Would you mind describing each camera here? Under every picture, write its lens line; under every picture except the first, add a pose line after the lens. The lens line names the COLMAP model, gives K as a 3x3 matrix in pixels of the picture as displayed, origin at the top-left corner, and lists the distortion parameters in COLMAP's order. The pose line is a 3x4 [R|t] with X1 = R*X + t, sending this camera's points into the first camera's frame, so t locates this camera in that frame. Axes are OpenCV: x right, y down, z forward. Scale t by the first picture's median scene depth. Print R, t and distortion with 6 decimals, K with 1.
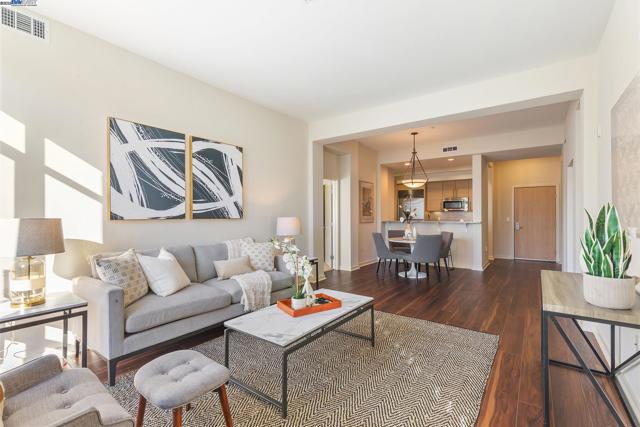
lens RADIAL K [[291.0, 0, 322.3], [0, 291.0, 215.4], [0, 0, 1]] dist [0.007941, 0.000038]
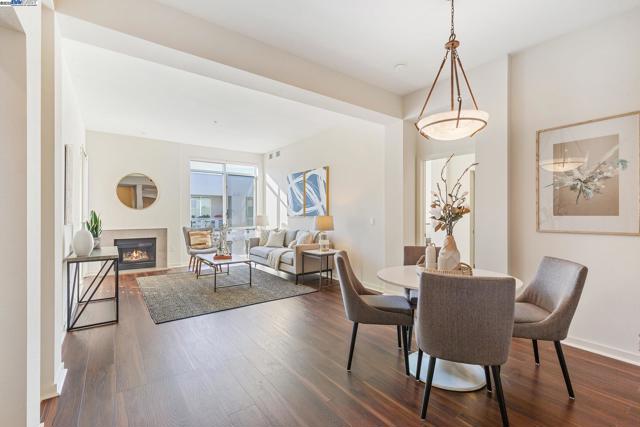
lens RADIAL K [[291.0, 0, 323.1], [0, 291.0, 214.0], [0, 0, 1]] dist [0.007941, 0.000038]
pose [[-0.304481, -0.002681, -0.952515, 1.227309], [0.000393, 0.999996, -0.002940, 0.002257], [0.952518, -0.001270, -0.304479, 1.623986]]
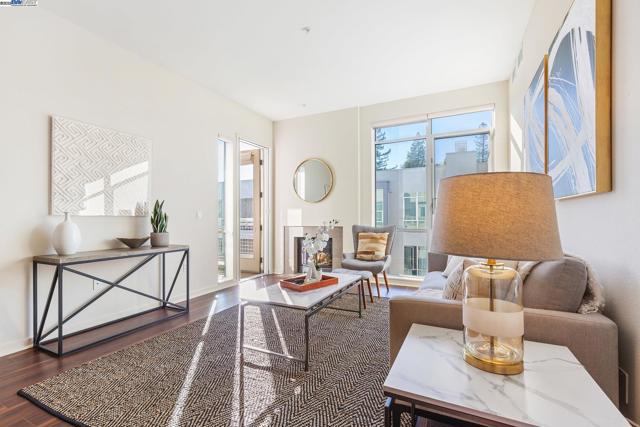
lens RADIAL K [[291.0, 0, 320.2], [0, 291.0, 214.5], [0, 0, 1]] dist [0.007941, 0.000038]
pose [[-0.985363, 0.005590, -0.170376, 0.069686], [0.006897, 0.999951, -0.007082, 0.040889], [0.170328, -0.008154, -0.985354, 1.436973]]
